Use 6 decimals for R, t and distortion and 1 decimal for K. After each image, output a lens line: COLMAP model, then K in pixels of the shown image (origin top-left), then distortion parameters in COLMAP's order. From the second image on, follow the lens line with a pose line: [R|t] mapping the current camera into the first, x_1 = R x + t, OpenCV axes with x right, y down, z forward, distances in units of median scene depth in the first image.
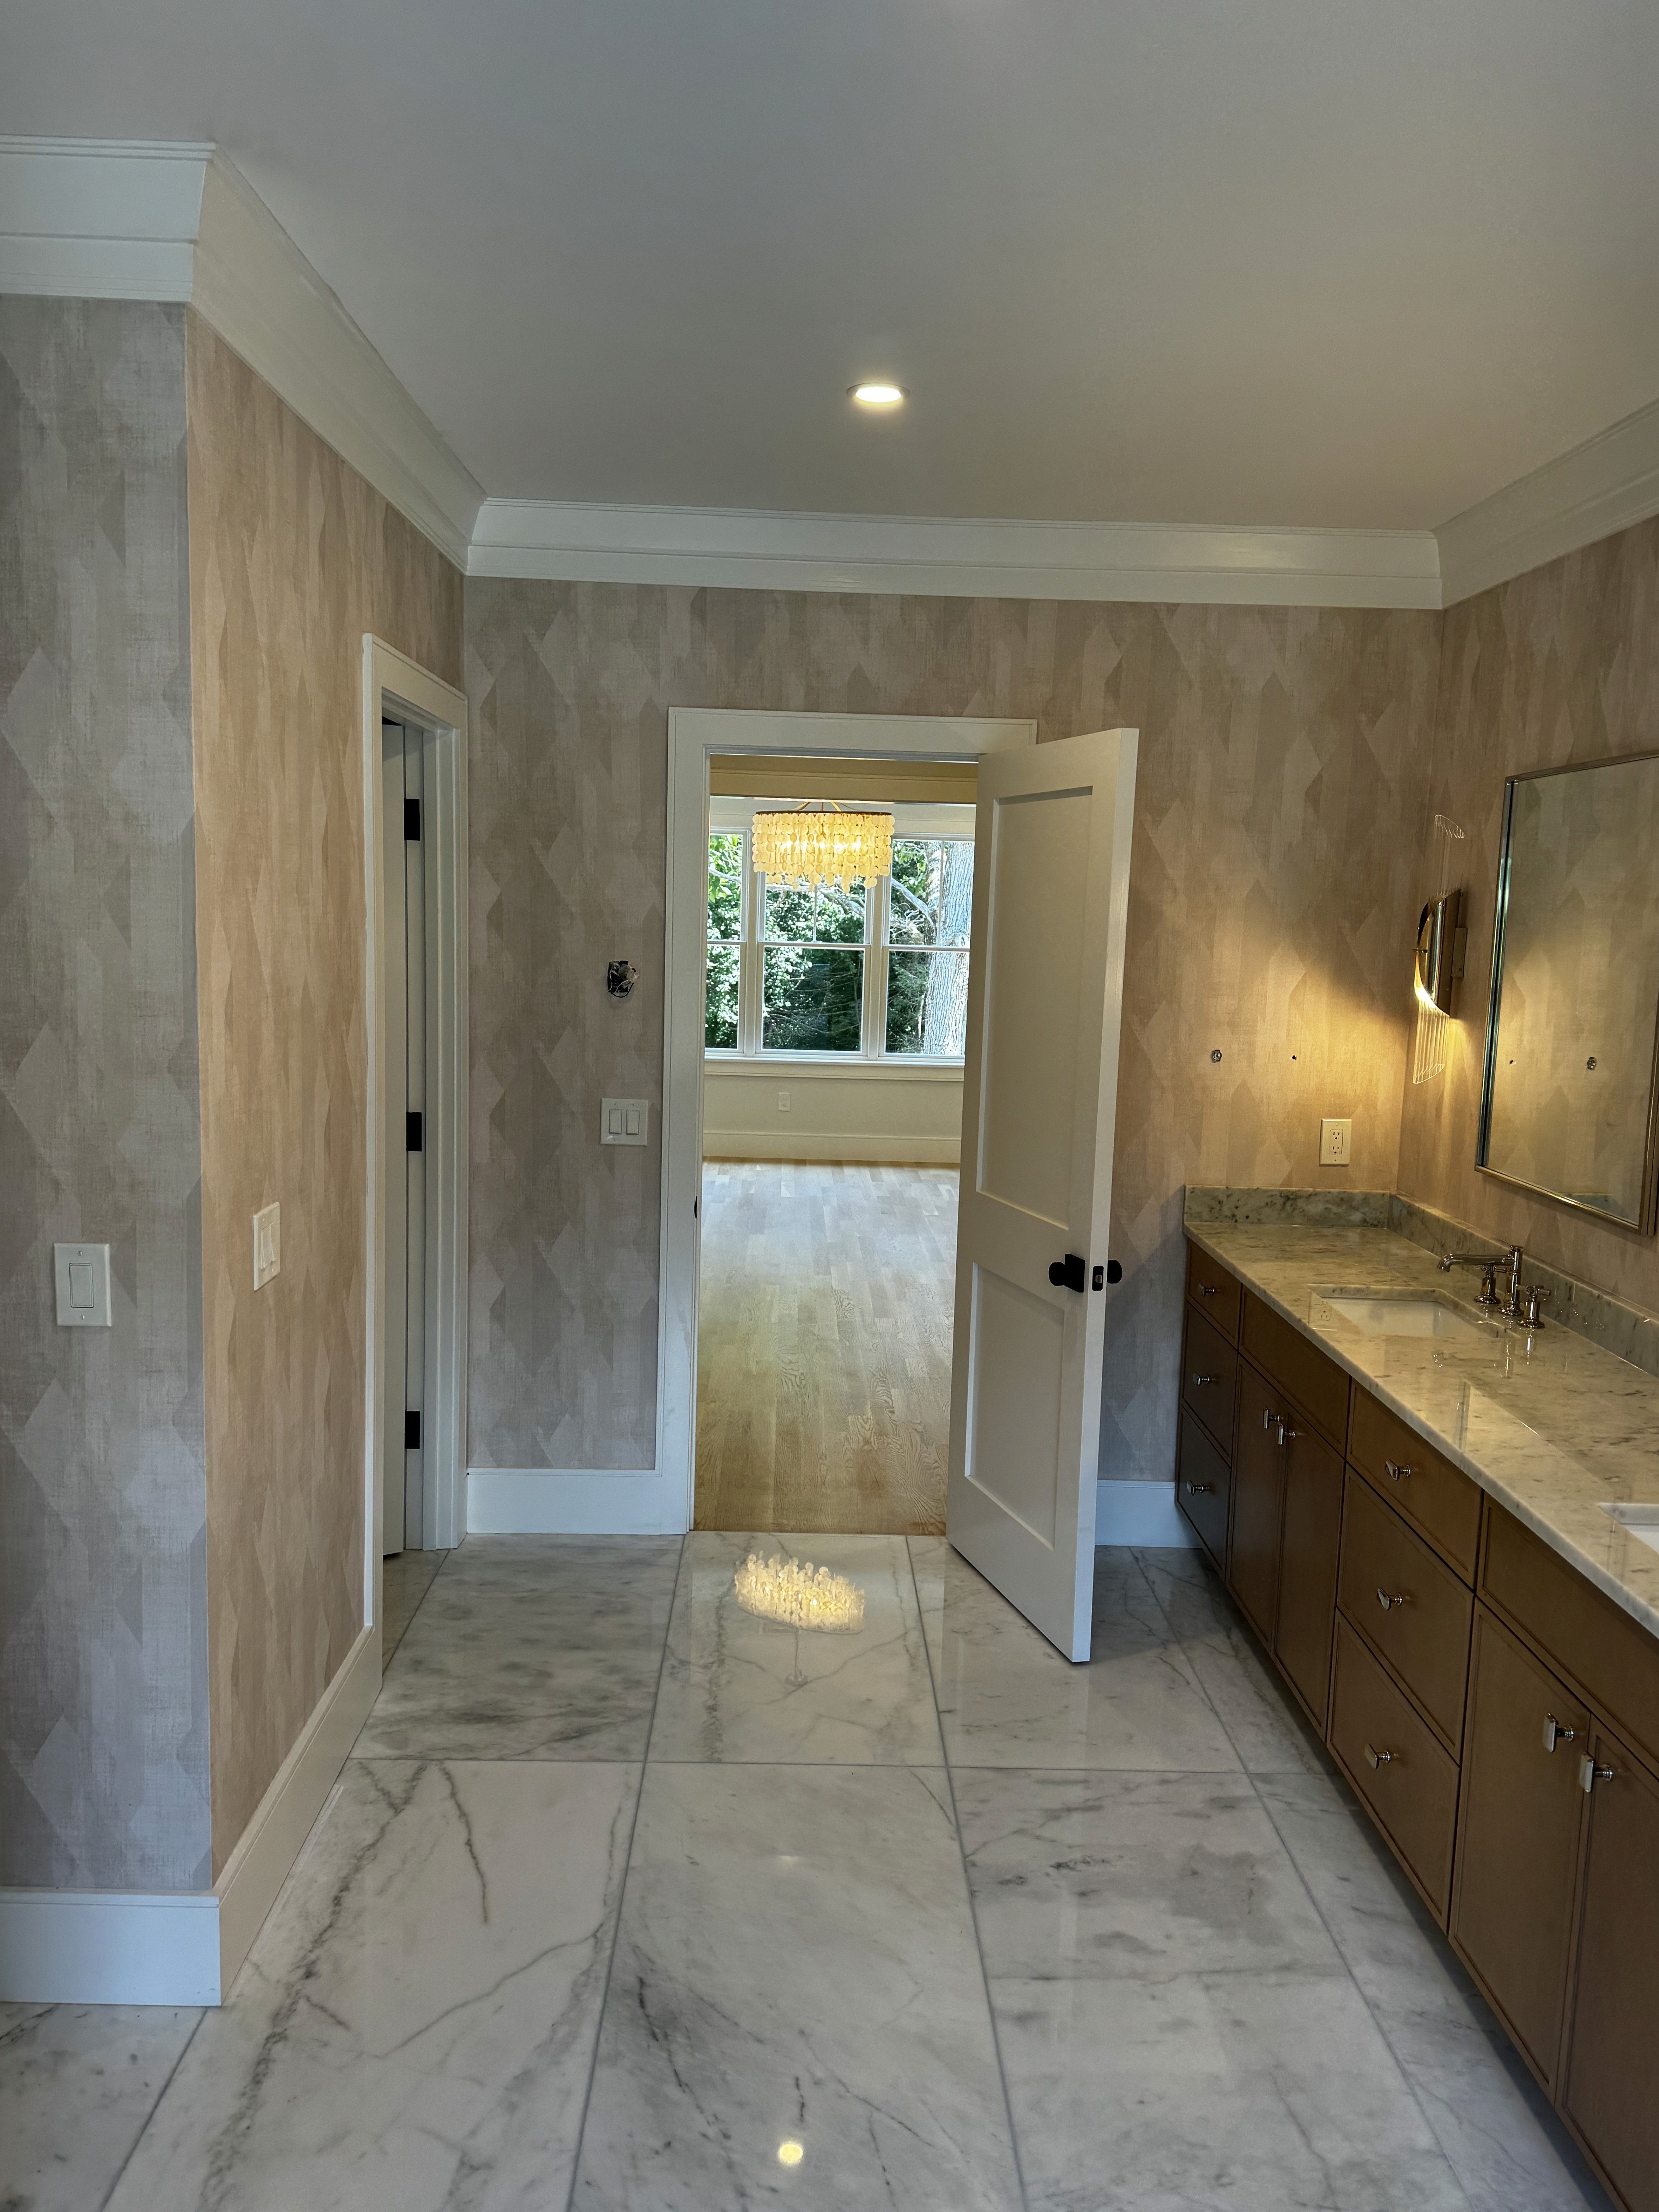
lens RADIAL K [[1664.4, 0, 817.6], [0, 1664.4, 1103.2], [0, 0, 1]] dist [0.043188, -0.050994]
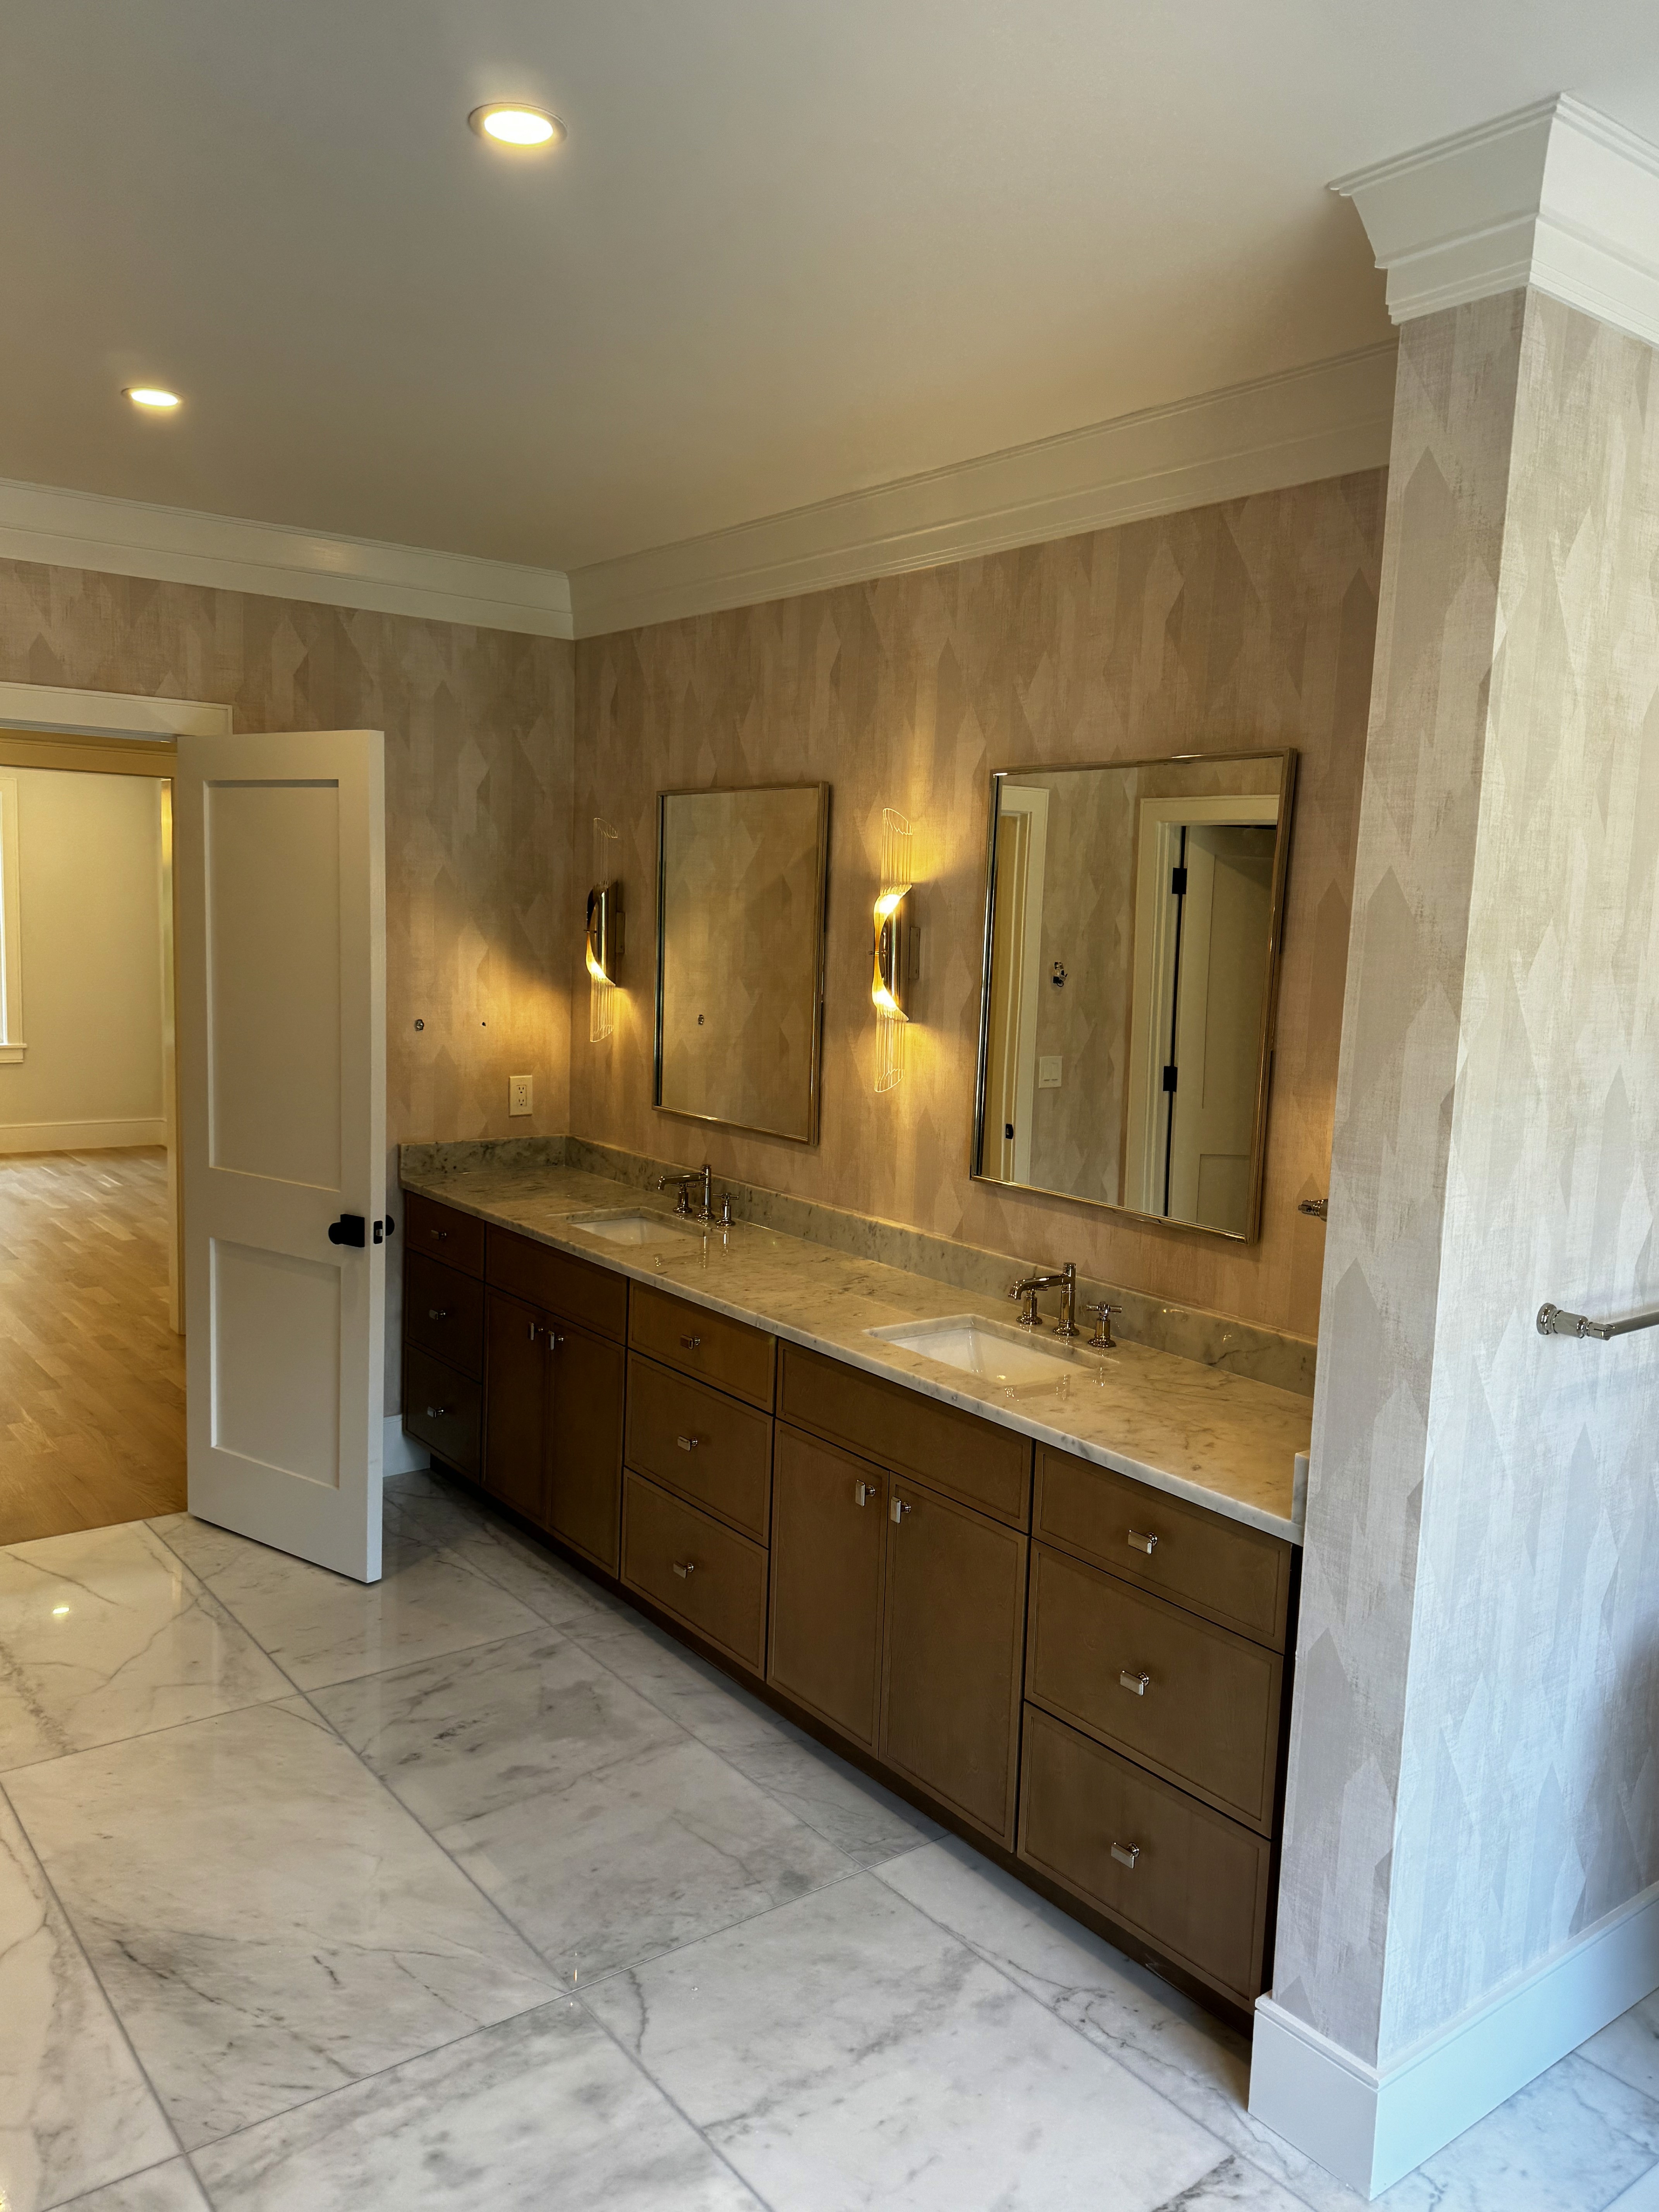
lens RADIAL K [[1664.4, 0, 845.9], [0, 1664.4, 1096.9], [0, 0, 1]] dist [0.043188, -0.050994]
pose [[0.797812, -0.064300, 0.599468, -0.239230], [0.056347, 0.997897, 0.032046, -0.000303], [-0.600268, 0.008211, 0.799757, -0.066460]]
